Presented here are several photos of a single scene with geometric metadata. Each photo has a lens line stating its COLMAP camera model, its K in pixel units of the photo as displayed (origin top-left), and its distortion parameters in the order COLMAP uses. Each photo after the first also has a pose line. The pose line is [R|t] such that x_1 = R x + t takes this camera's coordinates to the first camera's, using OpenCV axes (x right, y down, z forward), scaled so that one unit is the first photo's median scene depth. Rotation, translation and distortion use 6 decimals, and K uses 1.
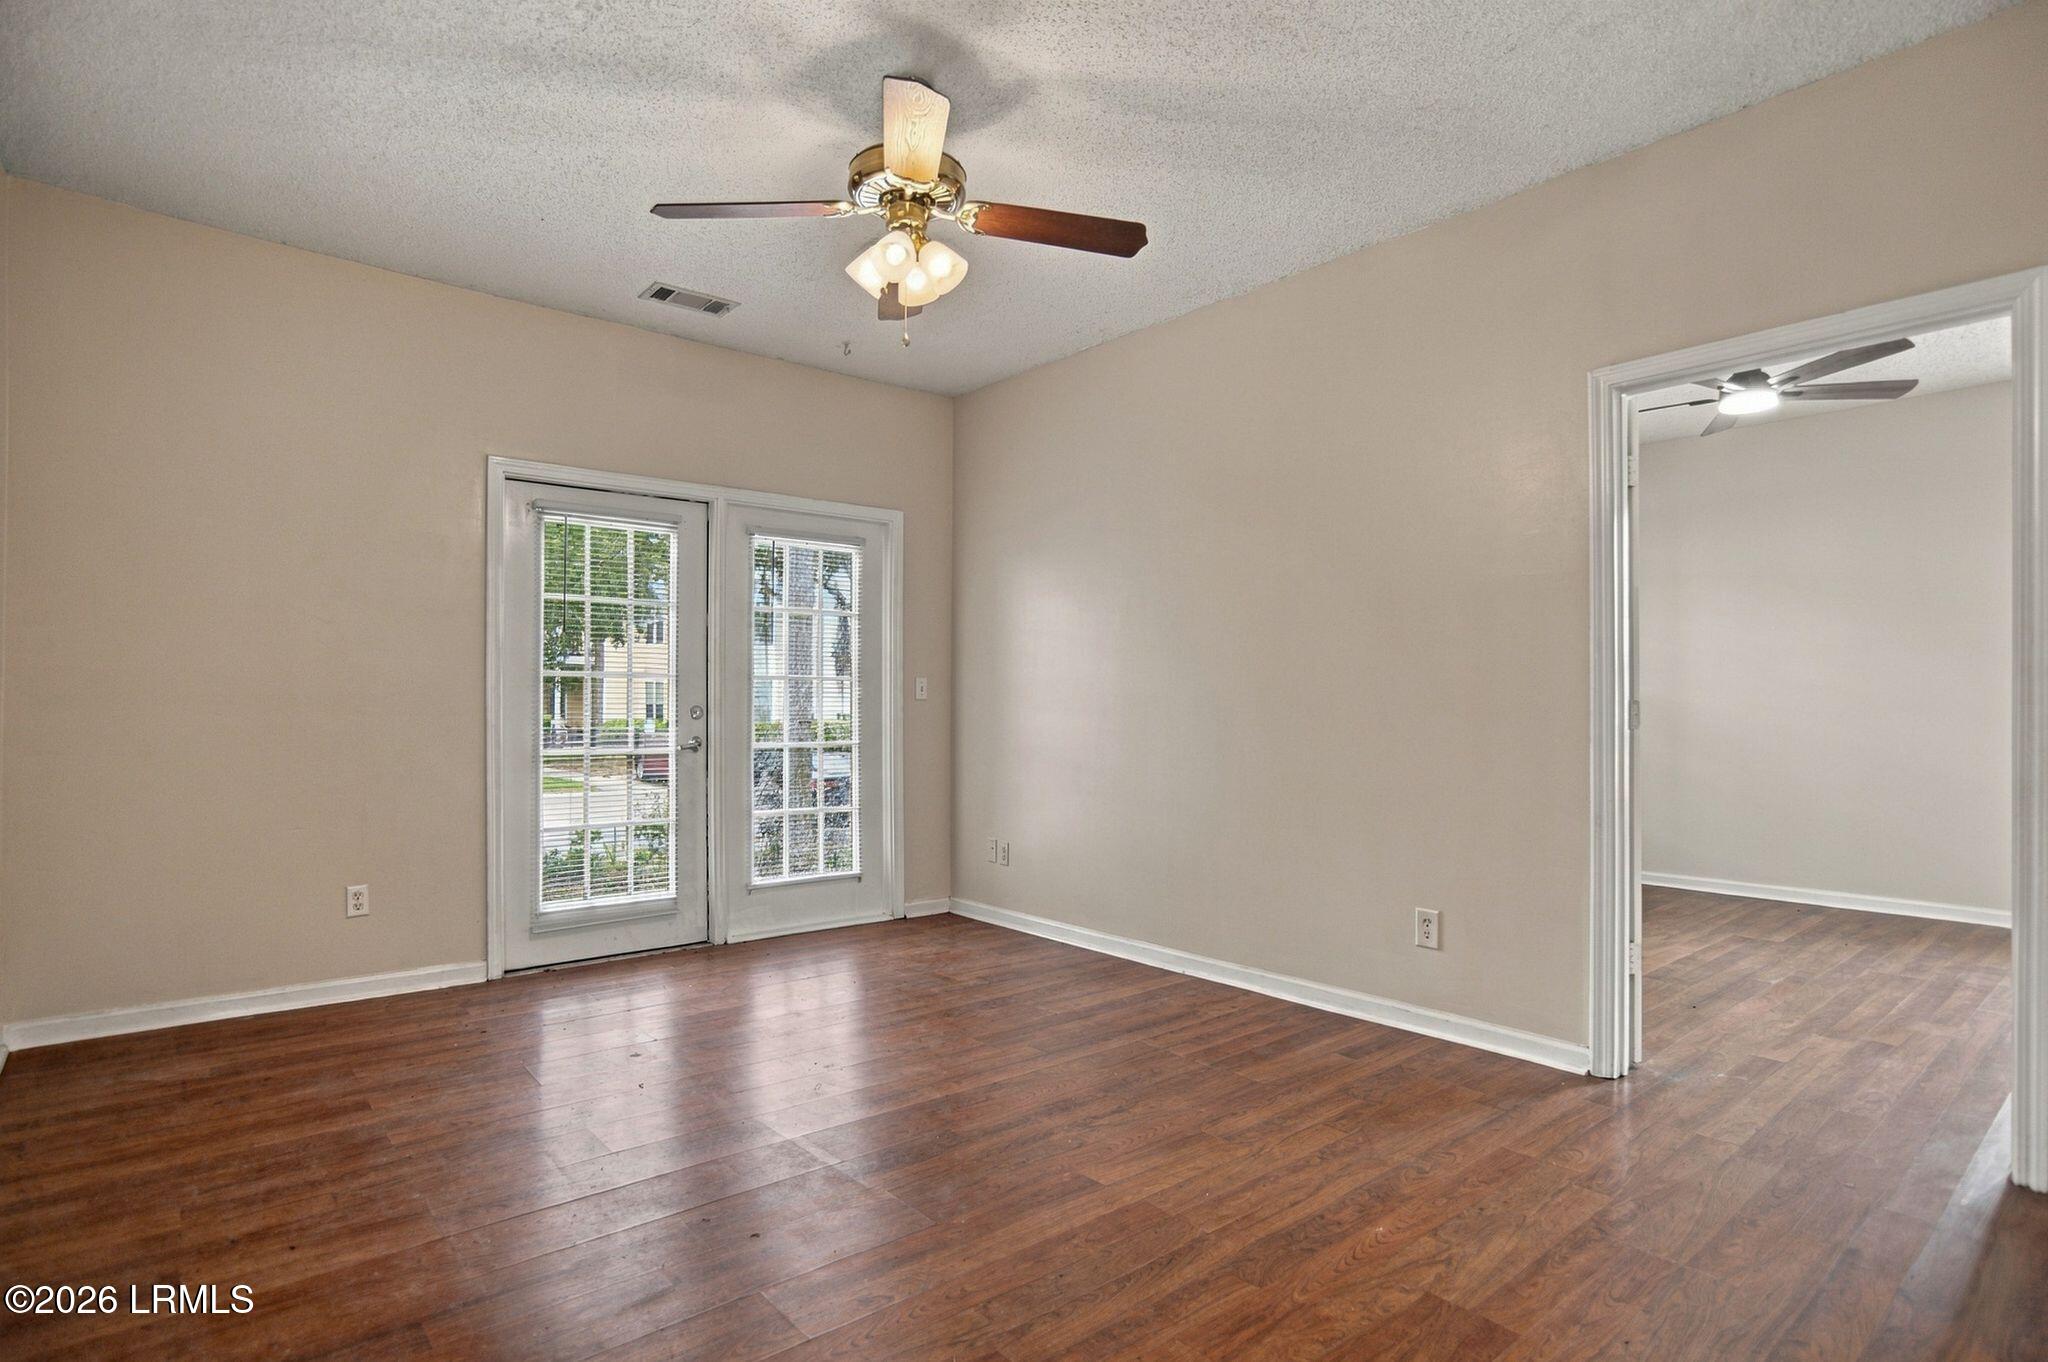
lens RADIAL K [[1065.2, 0, 1028.3], [0, 1065.2, 710.4], [0, 0, 1]] dist [-0.000291, 0.000231]
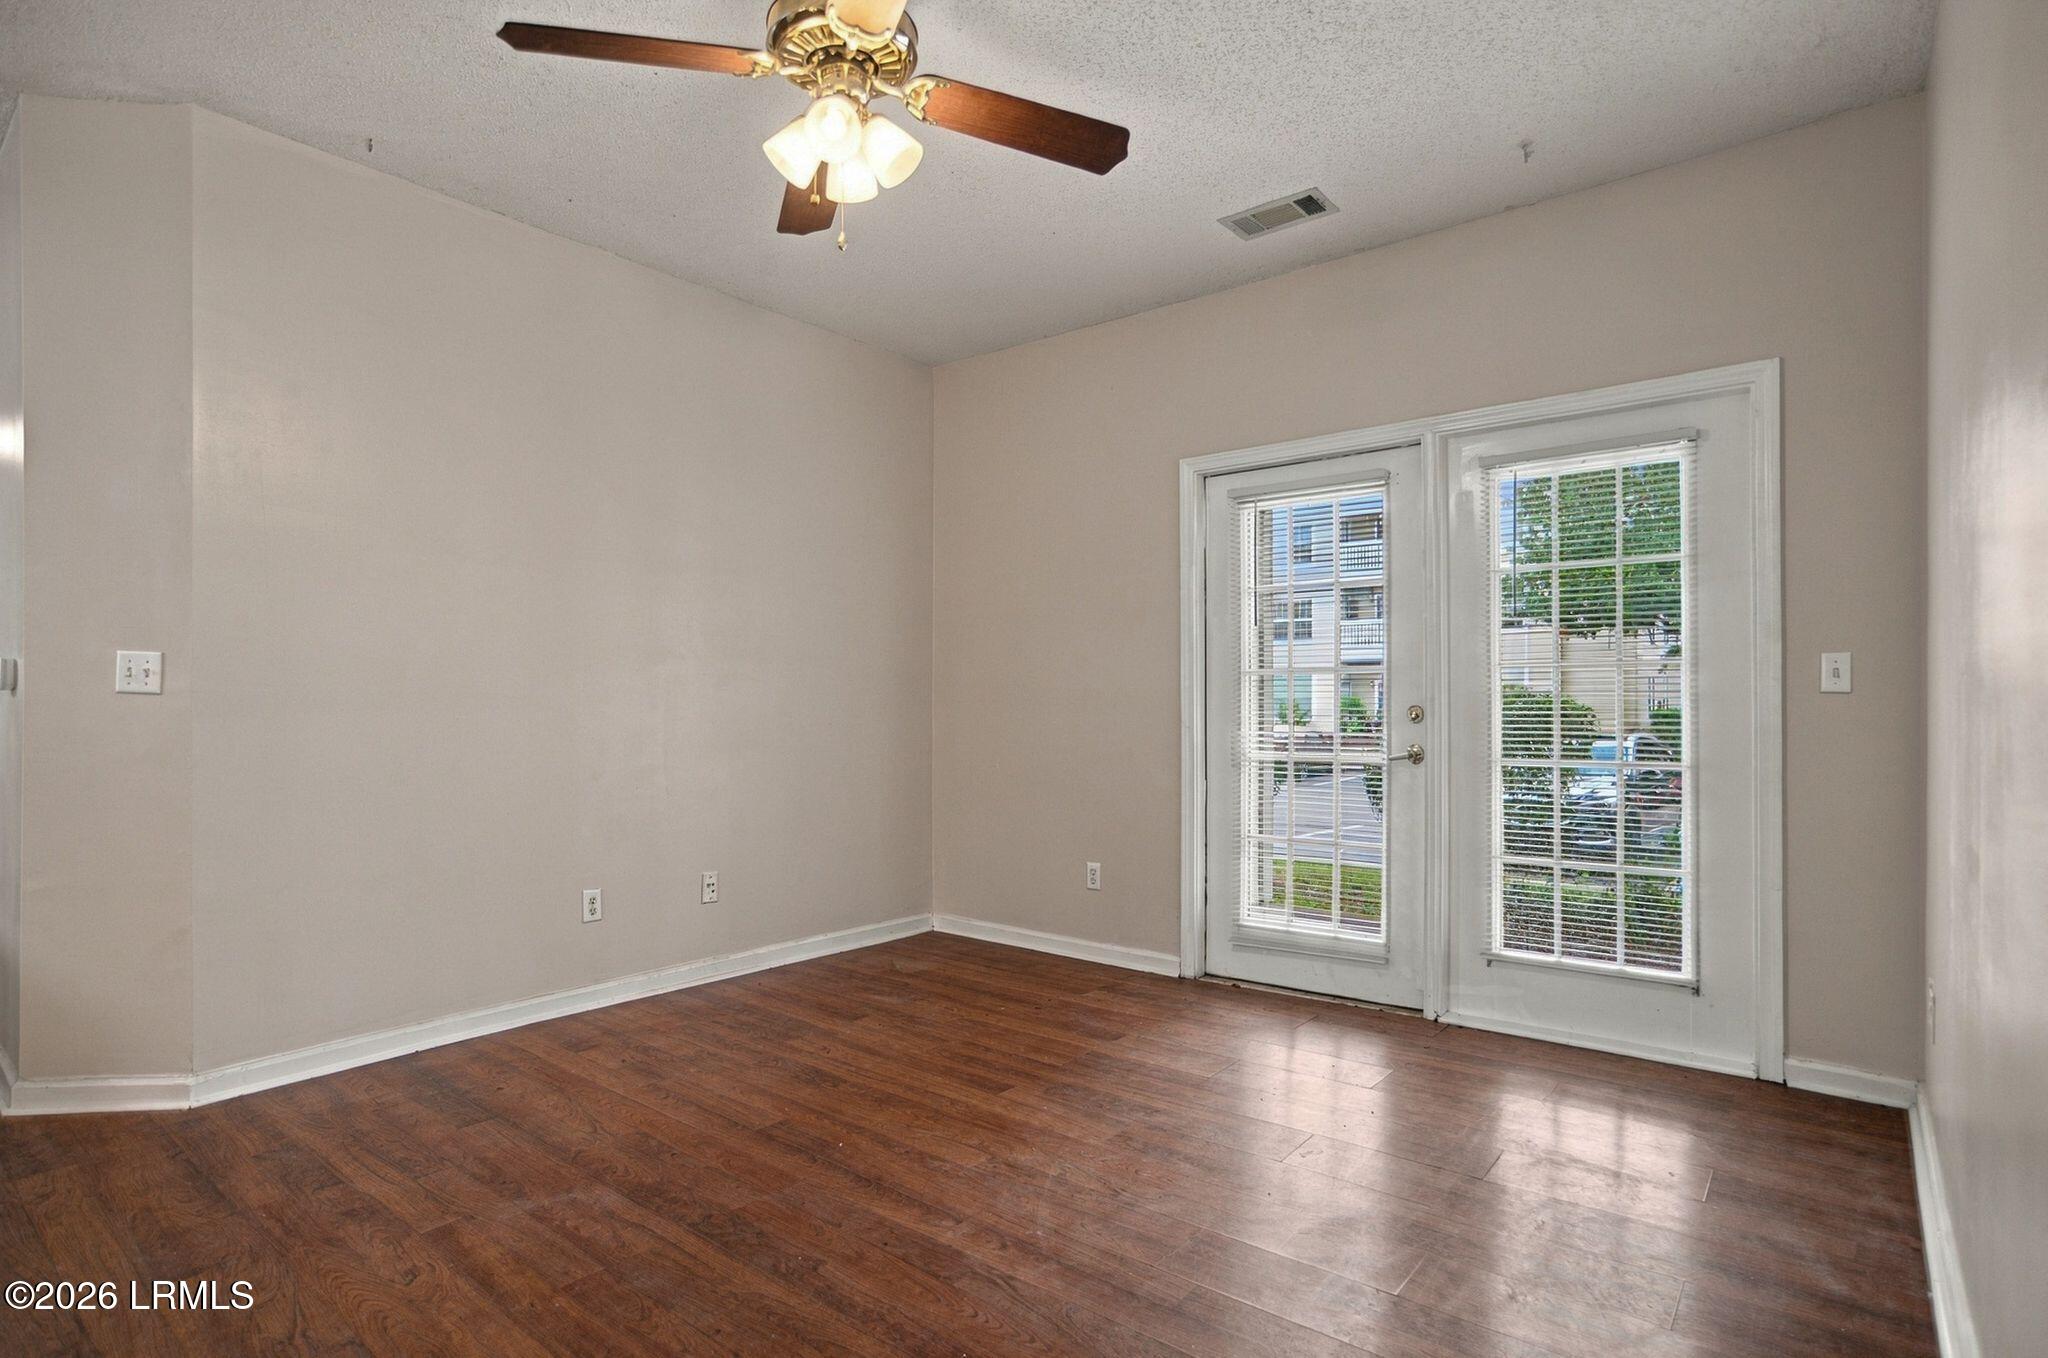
lens RADIAL K [[1064.6, 0, 1044.2], [0, 1064.6, 703.7], [0, 0, 1]] dist [-0.048426, 0.026788]
pose [[0.183753, -0.002565, -0.982969, 0.468510], [-0.001704, 0.999994, -0.002928, -0.003339], [0.982971, 0.002213, 0.183748, 0.692997]]
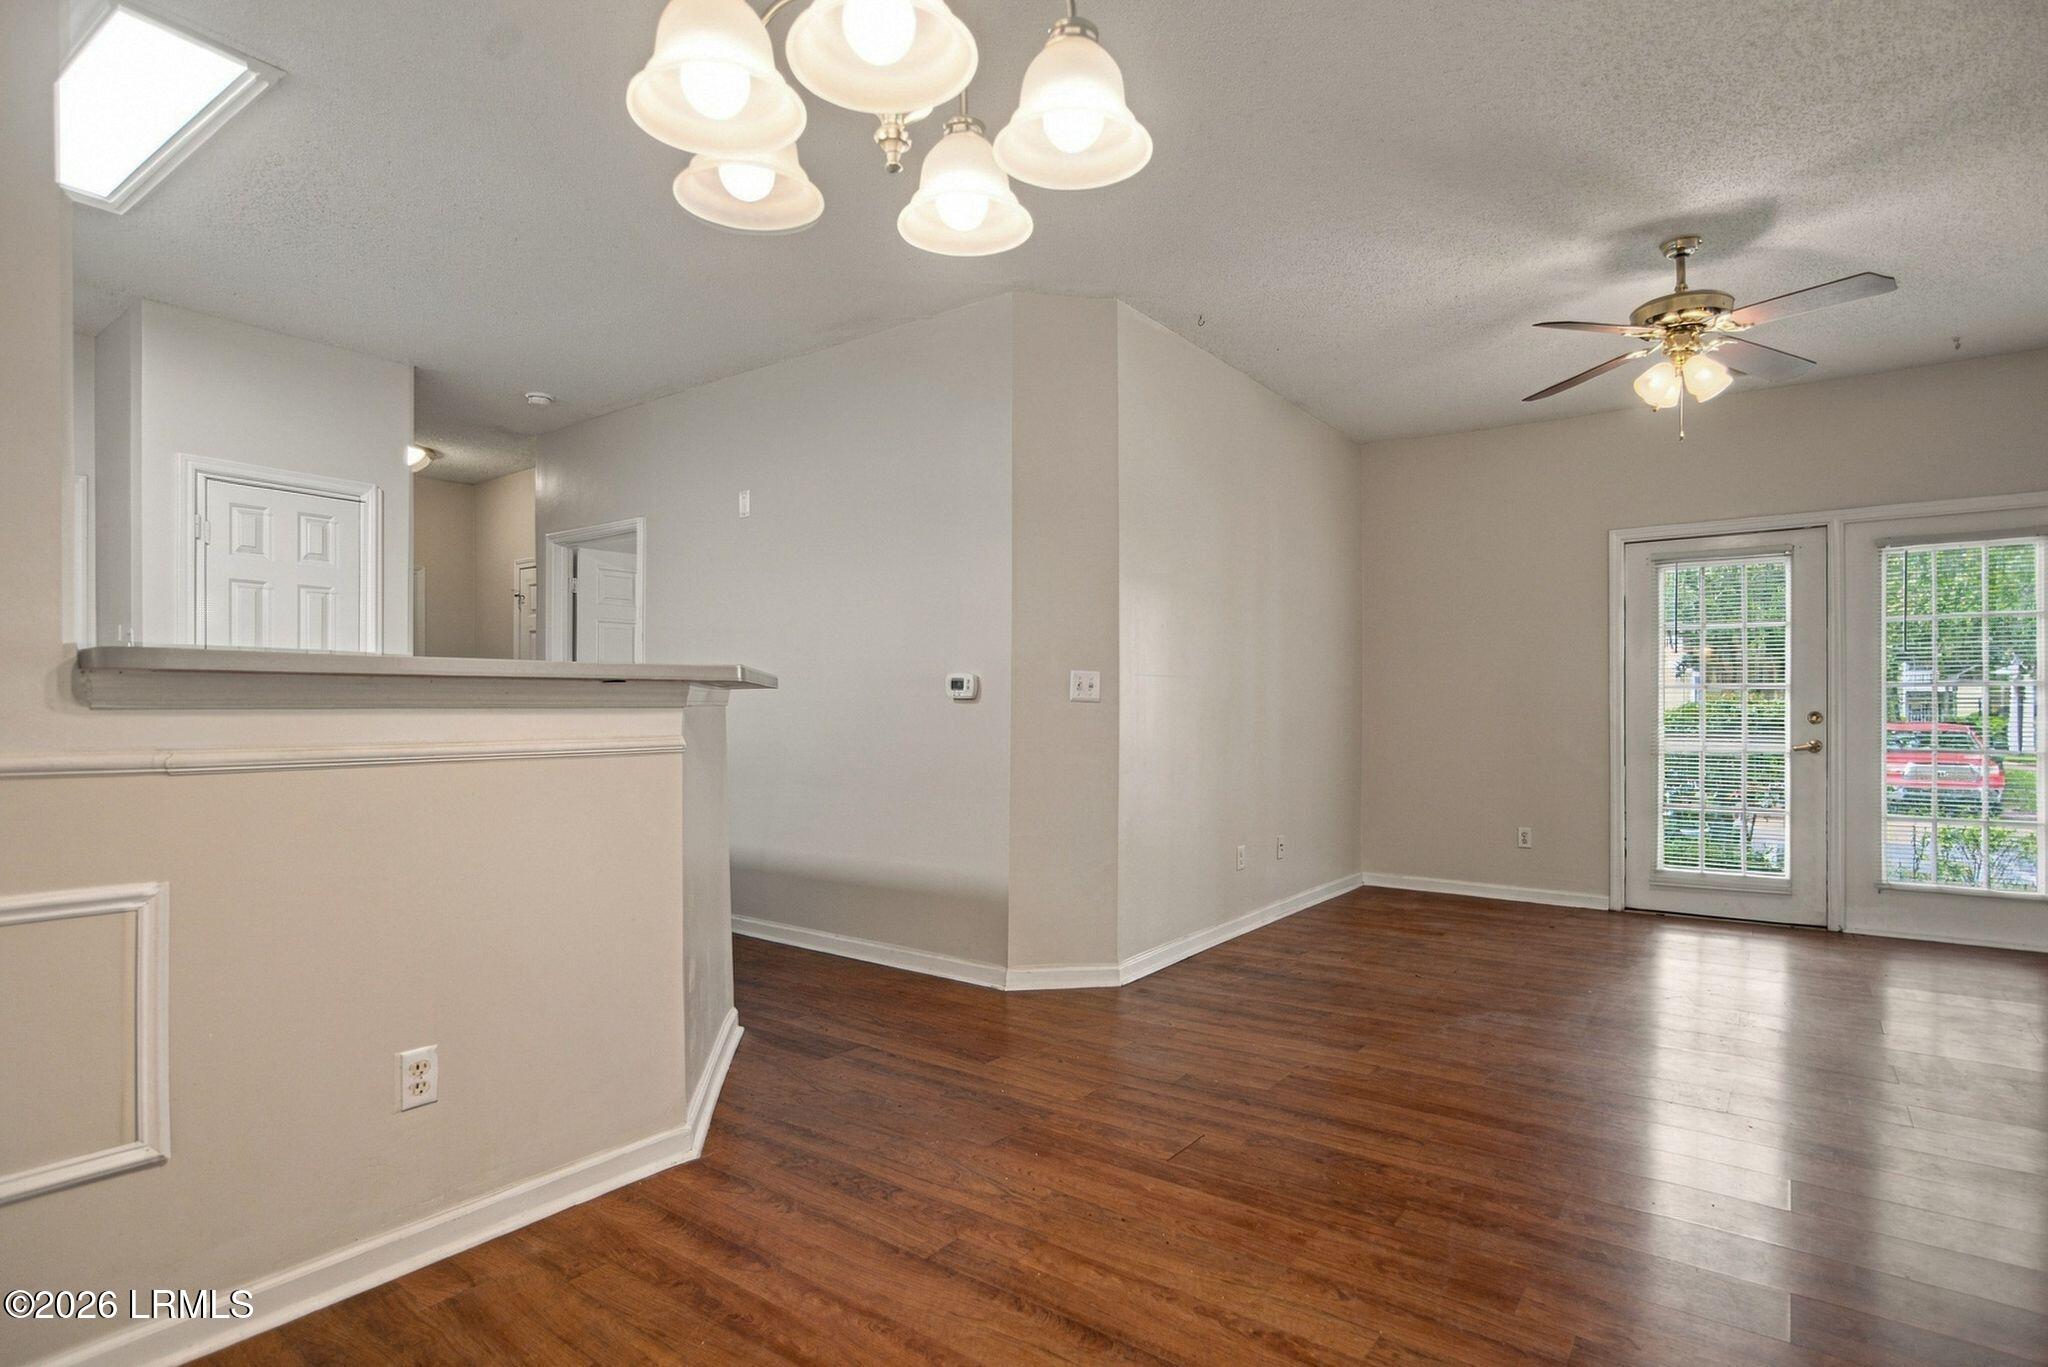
lens RADIAL K [[1070.3, 0, 1025.3], [0, 1070.3, 703.8], [0, 0, 1]] dist [-0.005940, -0.000553]
pose [[0.236446, -0.006113, -0.971625, 0.669352], [-0.005206, 0.999958, -0.007559, 0.000197], [0.971631, 0.006845, 0.236405, -0.068132]]
